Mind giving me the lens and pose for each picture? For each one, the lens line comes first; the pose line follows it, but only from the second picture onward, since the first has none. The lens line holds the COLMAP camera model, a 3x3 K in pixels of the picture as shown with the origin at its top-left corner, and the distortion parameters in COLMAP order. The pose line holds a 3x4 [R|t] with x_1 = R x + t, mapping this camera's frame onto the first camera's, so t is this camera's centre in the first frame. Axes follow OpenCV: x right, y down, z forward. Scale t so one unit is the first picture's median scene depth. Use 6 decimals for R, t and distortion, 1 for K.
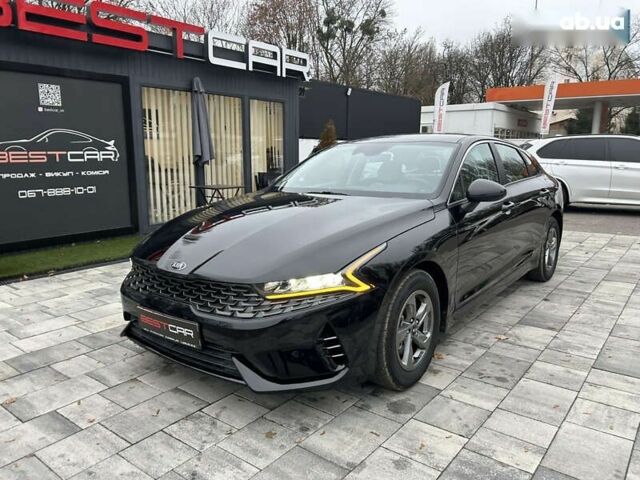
lens RADIAL K [[481.4, 0, 325.6], [0, 481.4, 233.4], [0, 0, 1]] dist [0.058150, -0.058596]
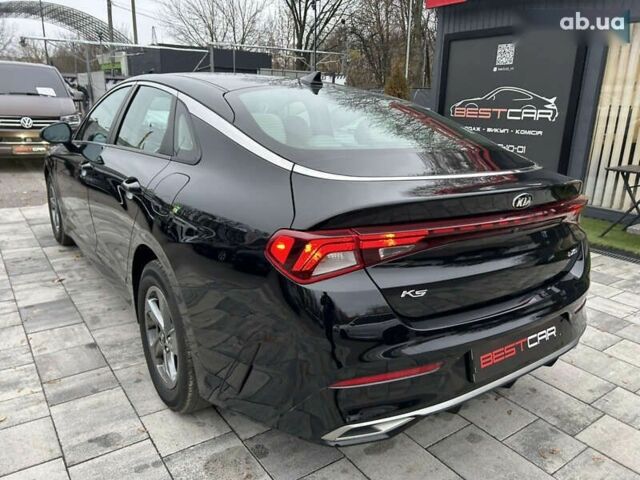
lens RADIAL K [[482.0, 0, 325.0], [0, 482.0, 241.6], [0, 0, 1]] dist [0.055243, -0.053277]
pose [[-0.276679, 0.257800, -0.925736, 0.904927], [-0.191854, 0.929130, 0.316085, -0.234817], [0.941616, 0.265061, -0.207611, 1.365304]]
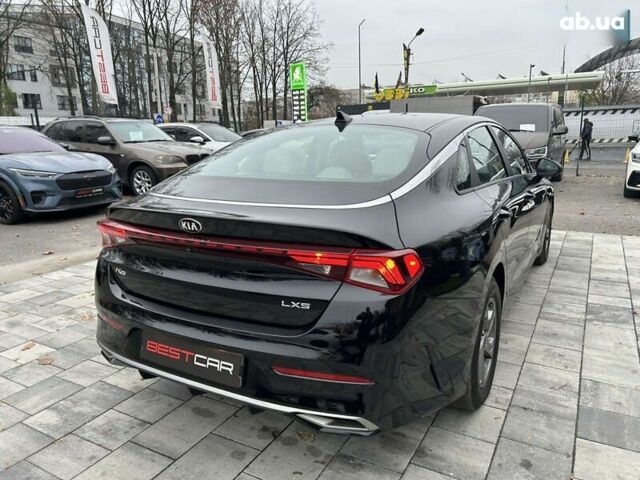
lens RADIAL K [[482.0, 0, 325.0], [0, 482.0, 241.6], [0, 0, 1]] dist [0.055243, -0.053277]
pose [[-0.988341, 0.055010, -0.141975, 0.450013], [-0.003290, 0.924520, 0.381119, -0.322927], [0.152224, 0.377142, -0.913560, 1.833551]]
